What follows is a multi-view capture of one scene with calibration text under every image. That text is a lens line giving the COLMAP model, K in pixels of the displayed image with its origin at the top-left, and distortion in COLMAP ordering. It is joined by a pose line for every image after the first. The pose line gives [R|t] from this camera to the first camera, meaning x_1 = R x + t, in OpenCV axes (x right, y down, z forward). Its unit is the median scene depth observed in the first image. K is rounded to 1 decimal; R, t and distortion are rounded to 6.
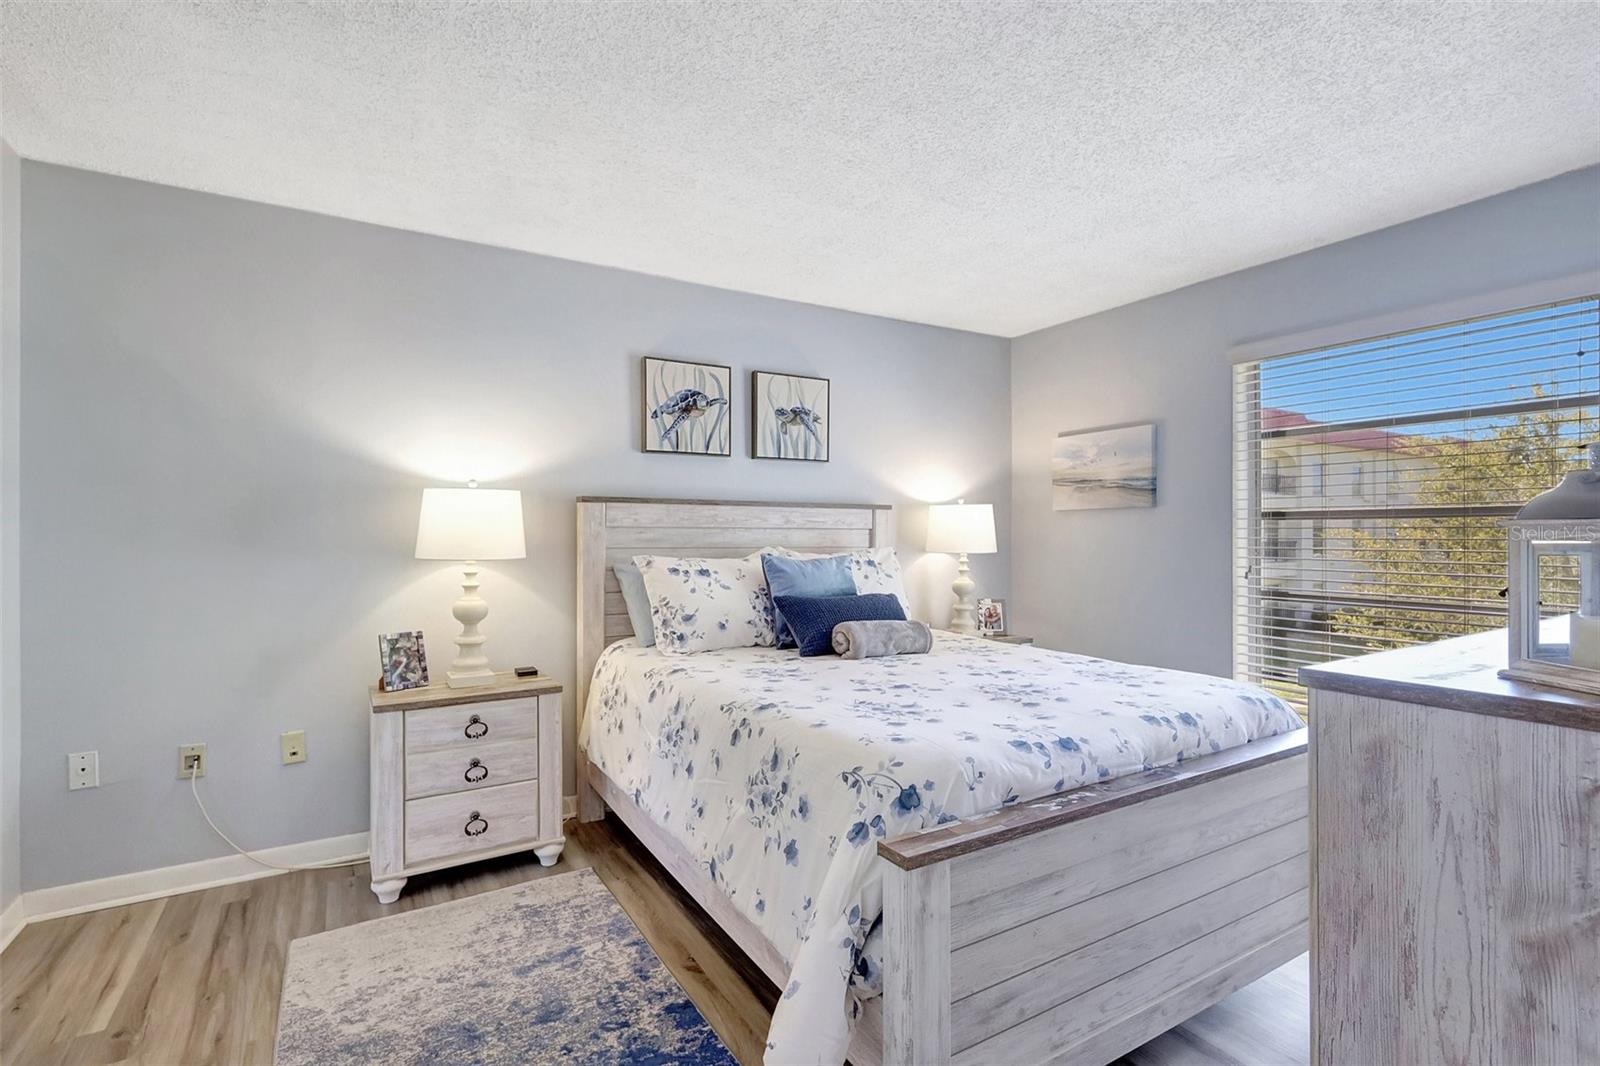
lens RADIAL K [[747.3, 0, 790.7], [0, 747.3, 525.0], [0, 0, 1]] dist [0.000481, 0.000260]
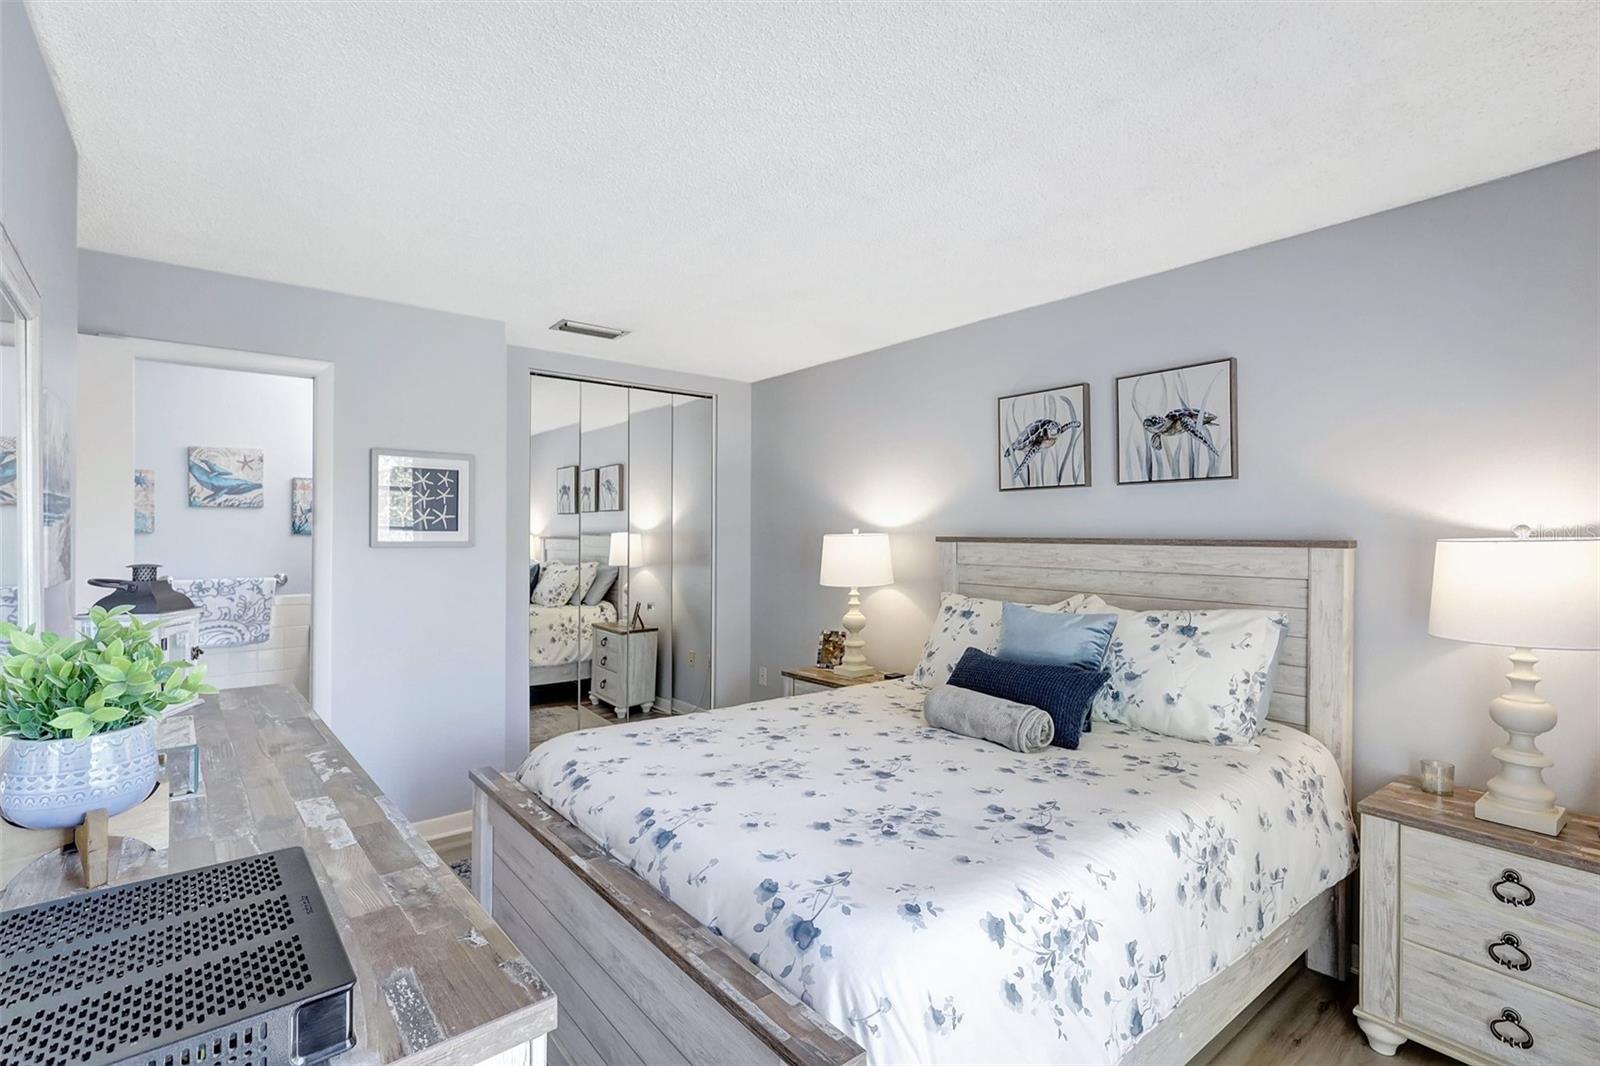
lens RADIAL K [[747.3, 0, 803.6], [0, 747.3, 528.0], [0, 0, 1]] dist [0.000481, 0.000260]
pose [[0.141101, -0.008431, -0.989959, 0.751690], [0.006366, 0.999951, -0.007609, -0.040001], [0.989975, -0.005229, 0.141147, 0.571741]]
